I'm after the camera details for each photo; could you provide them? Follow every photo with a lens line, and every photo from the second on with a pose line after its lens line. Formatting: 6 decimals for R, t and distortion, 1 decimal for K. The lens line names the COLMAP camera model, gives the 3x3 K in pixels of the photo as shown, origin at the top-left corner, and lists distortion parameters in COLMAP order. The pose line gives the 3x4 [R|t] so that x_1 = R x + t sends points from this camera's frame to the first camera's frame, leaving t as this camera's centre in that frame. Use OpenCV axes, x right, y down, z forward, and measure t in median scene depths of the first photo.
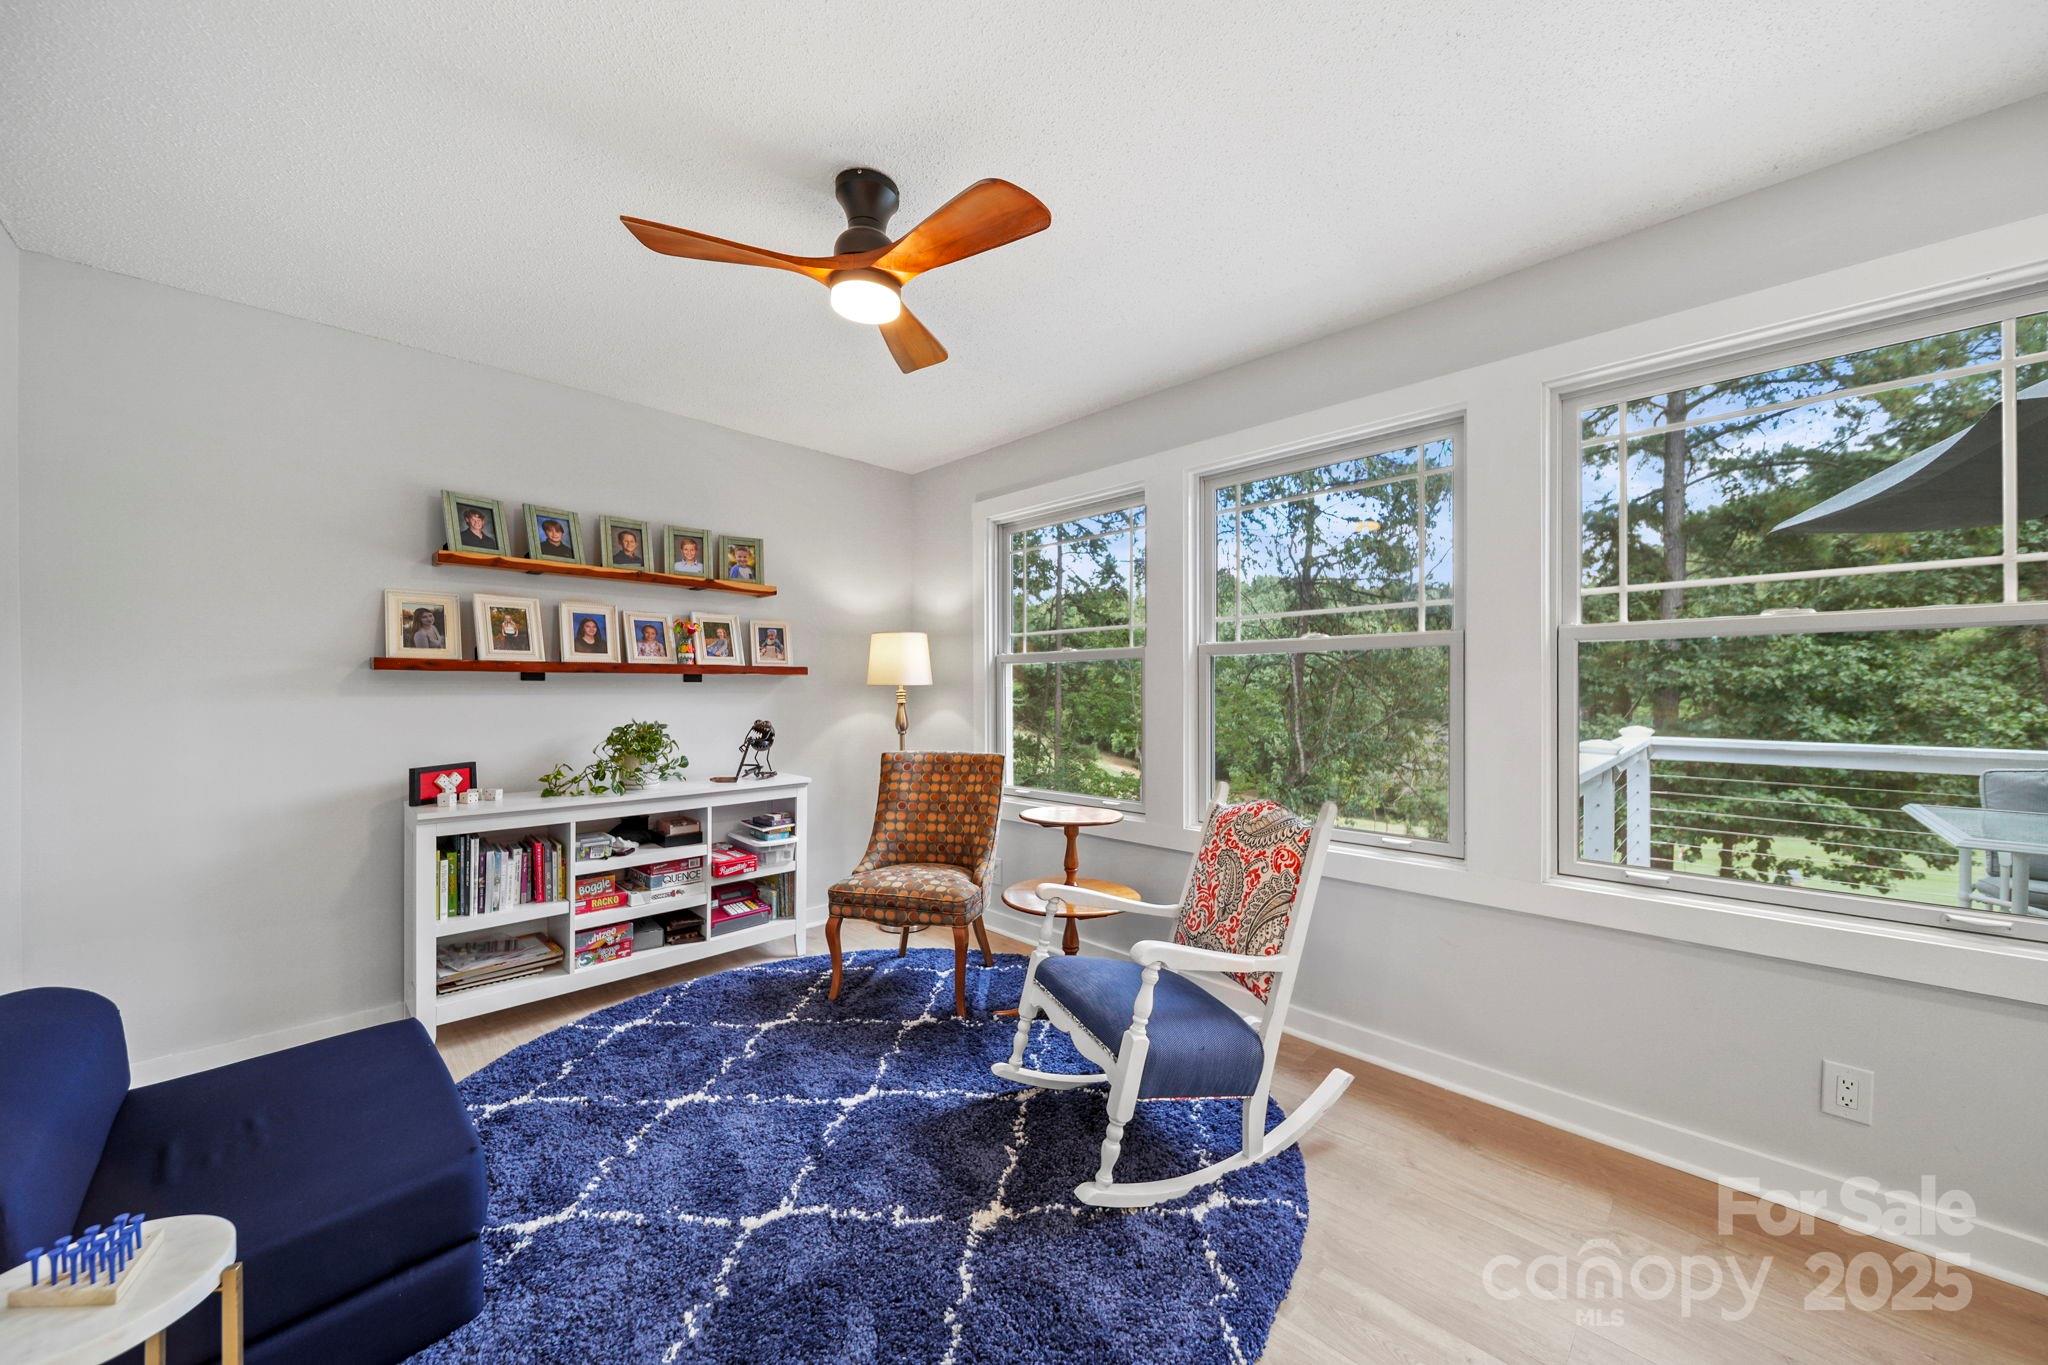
lens RADIAL K [[727.6, 0, 1021.6], [0, 727.6, 692.2], [0, 0, 1]] dist [-0.015289, -0.000083]
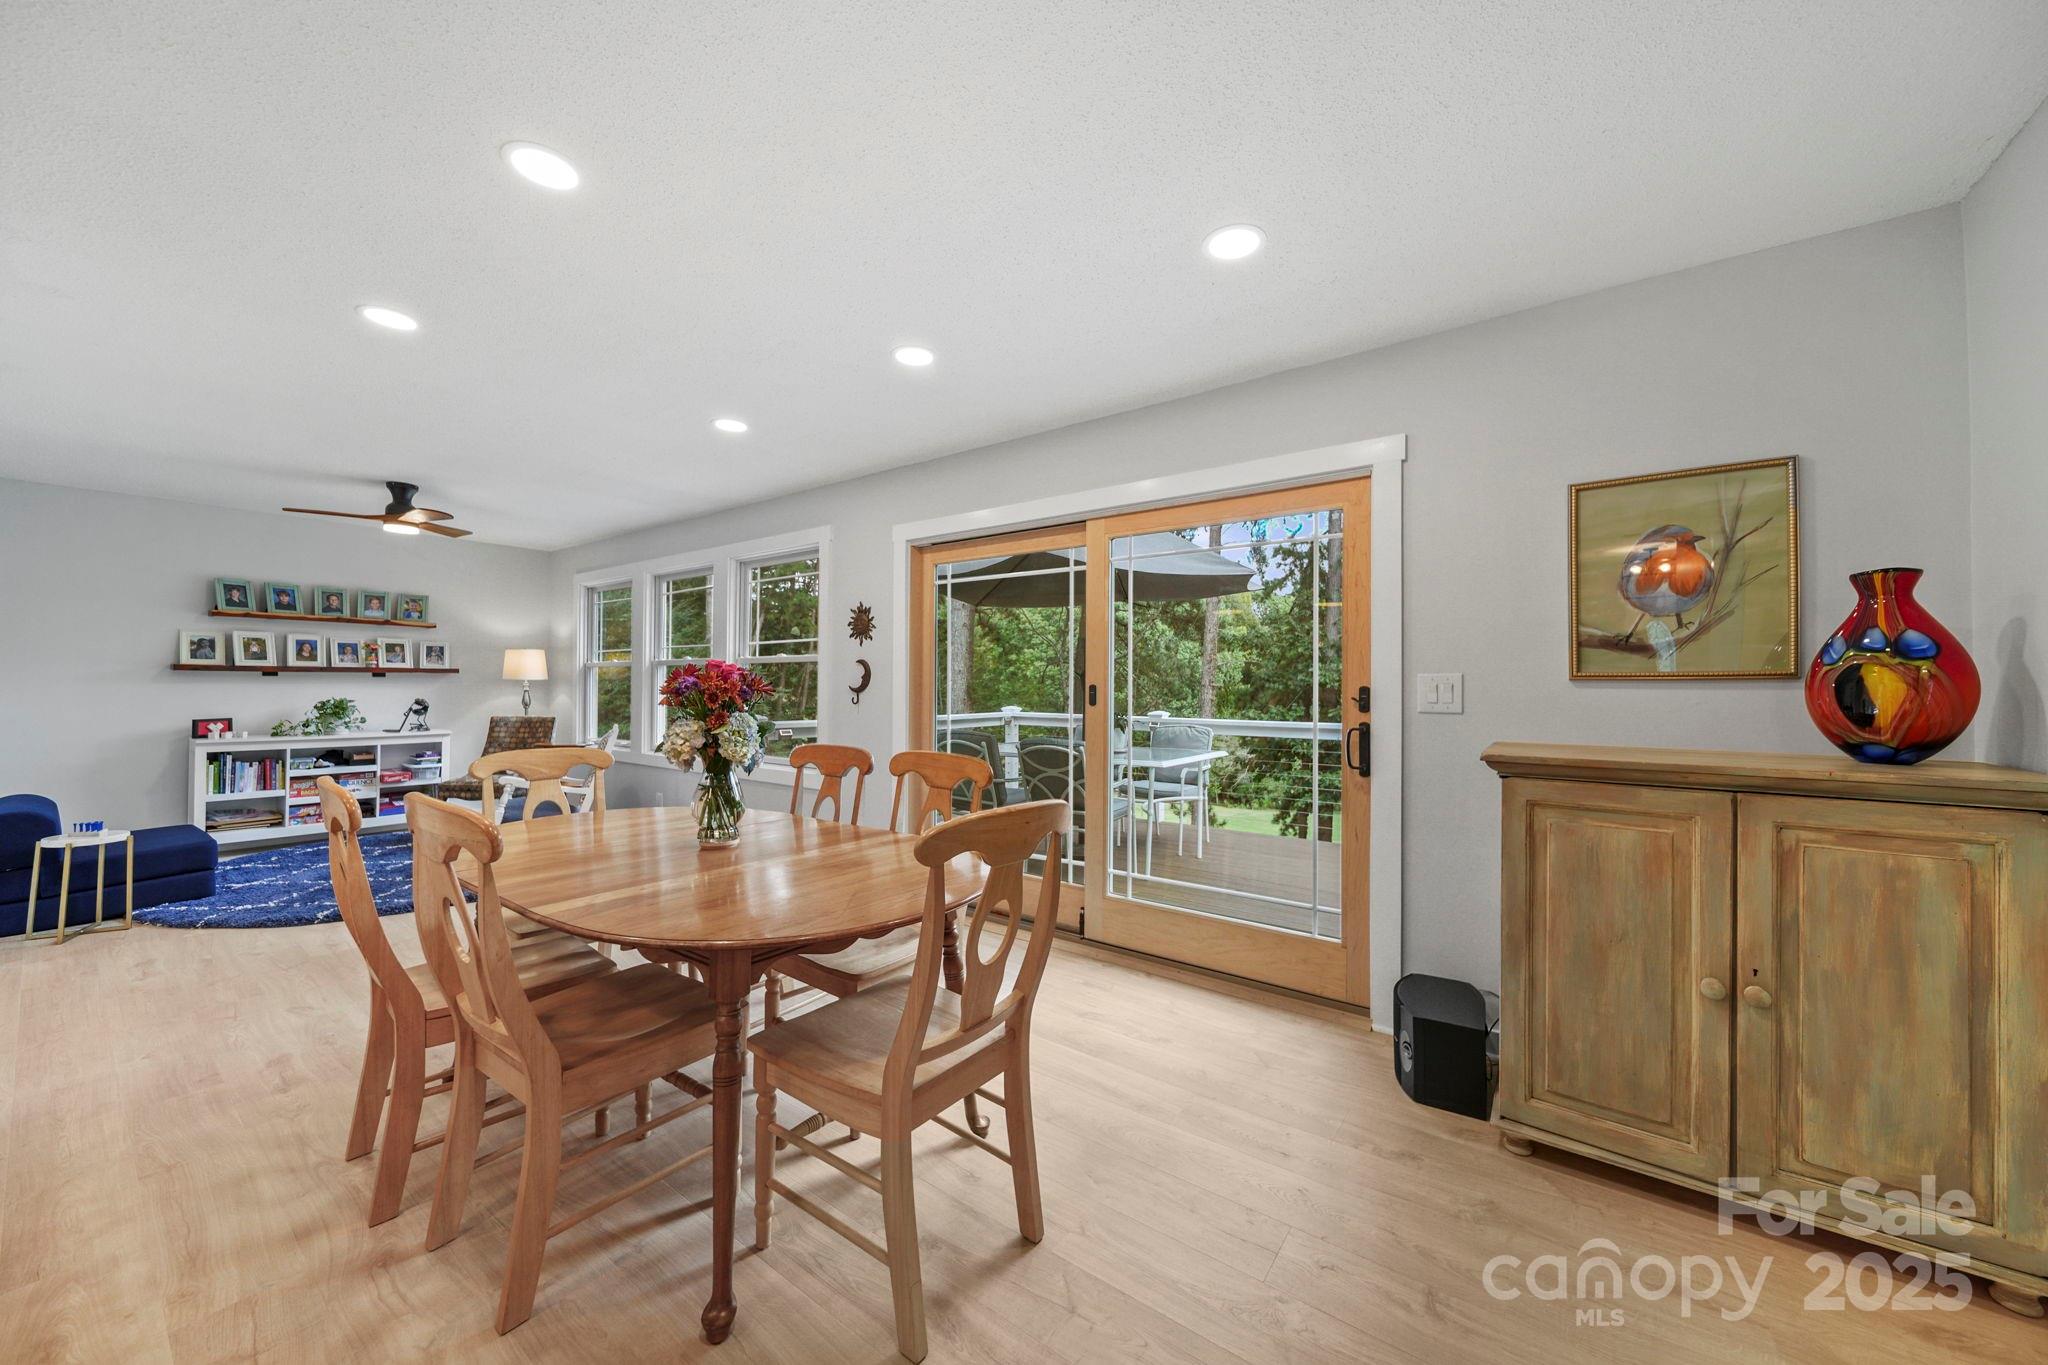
lens RADIAL K [[723.3, 0, 1030.6], [0, 723.3, 677.9], [0, 0, 1]] dist [0.000127, -0.005549]
pose [[0.987787, 0.007166, 0.155646, 1.003815], [-0.005062, 0.999890, -0.013912, 0.005122], [-0.155729, 0.012954, 0.987715, -1.171485]]
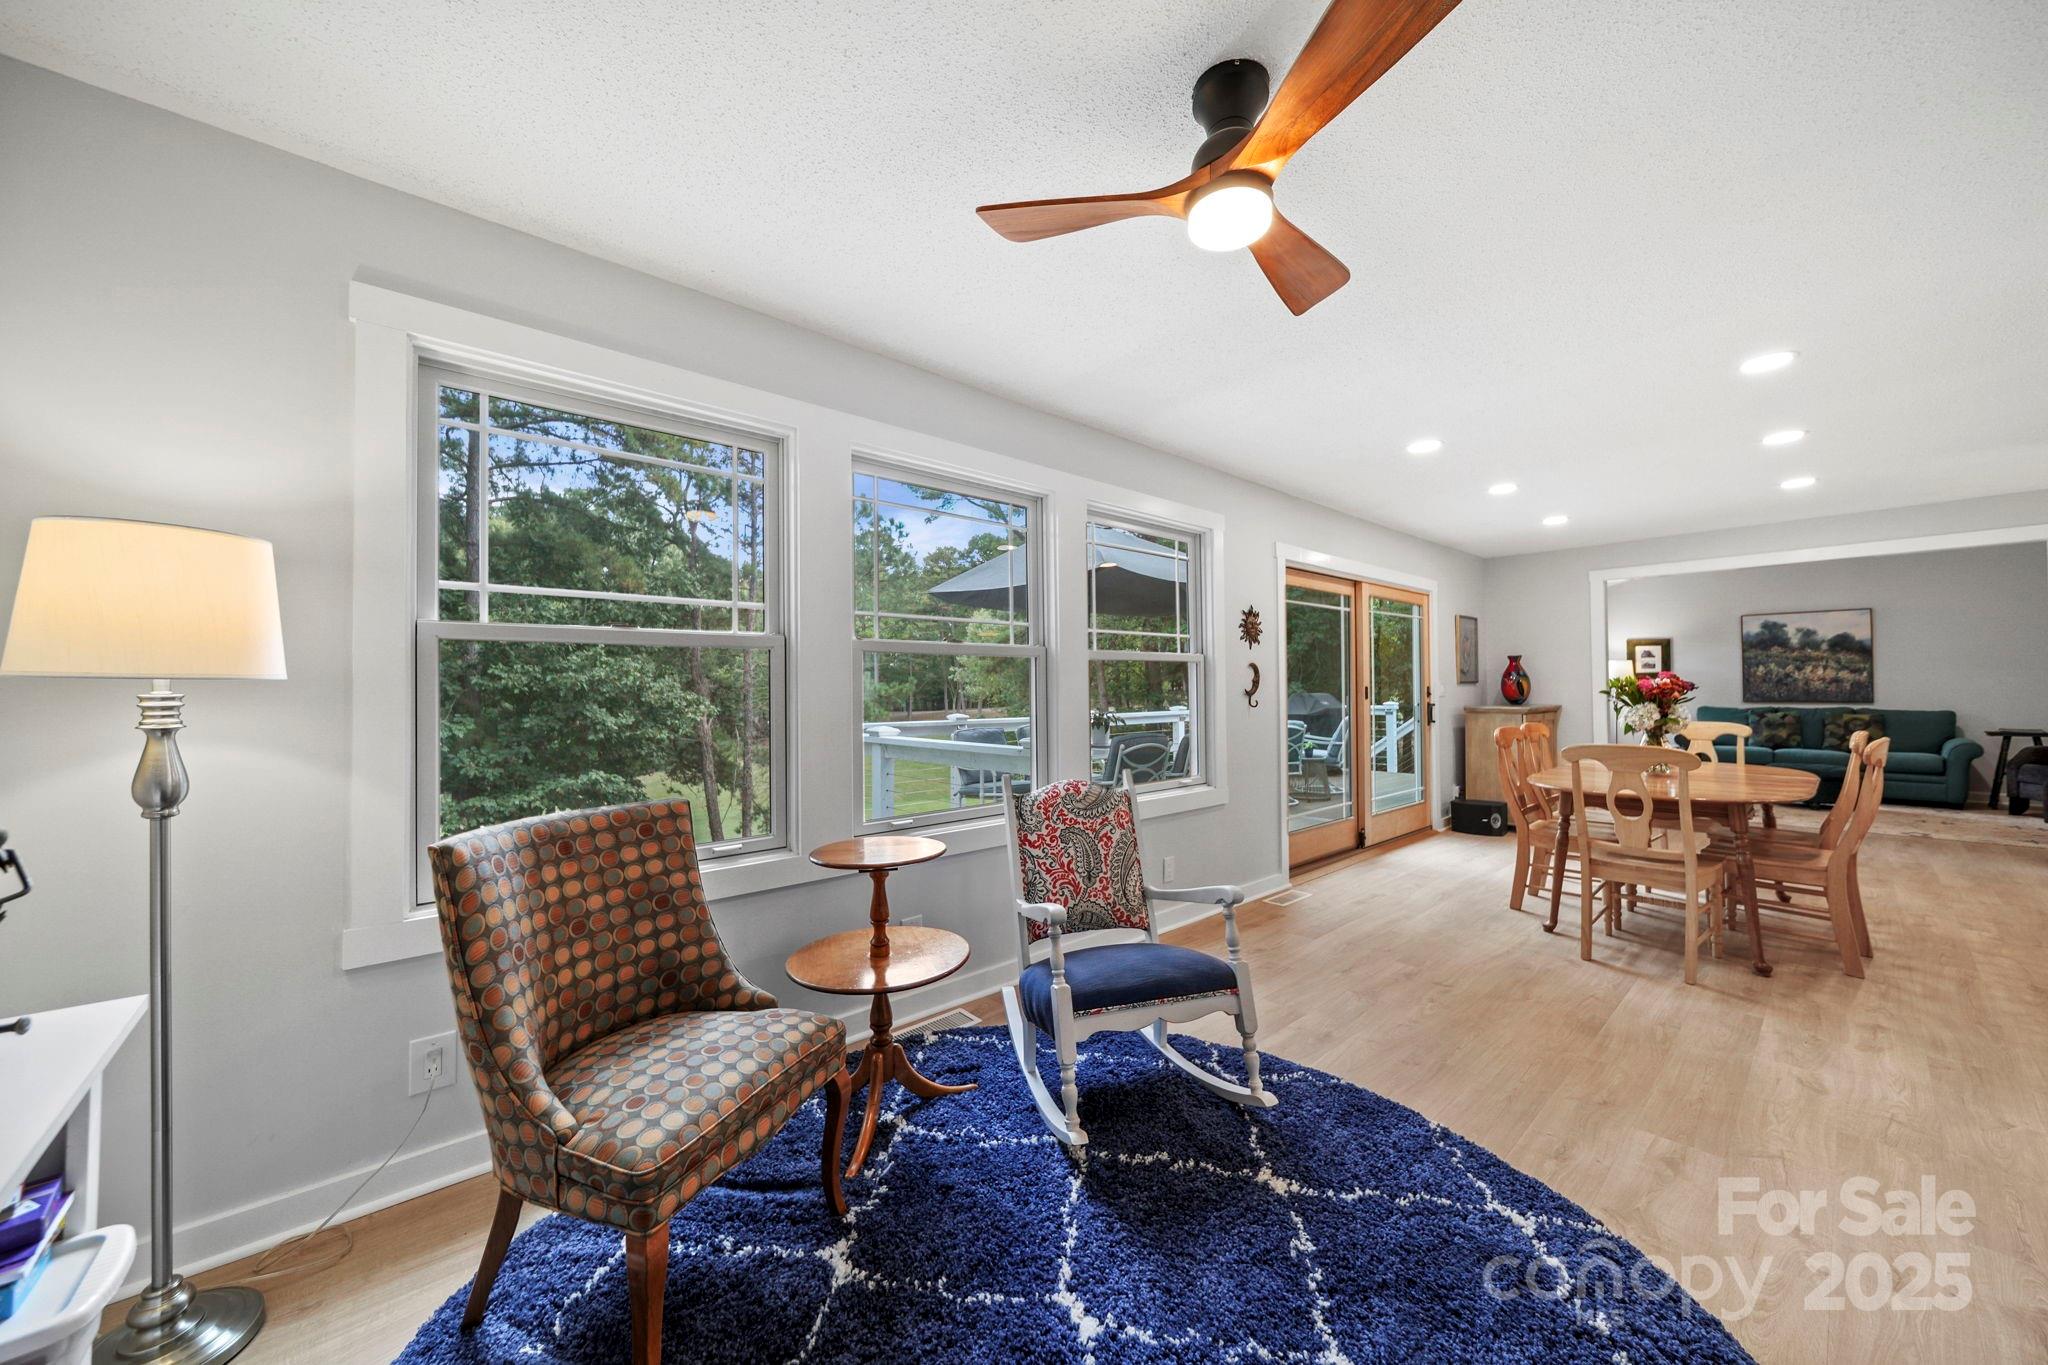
lens RADIAL K [[743.1, 0, 1024.0], [0, 743.1, 682.5], [0, 0, 1]] dist [-0.002069, -0.000241]
pose [[0.051452, 0.007587, 0.998647, -0.667278], [0.009417, 0.999923, -0.008082, -0.003677], [-0.998631, 0.009820, 0.051376, 0.748705]]
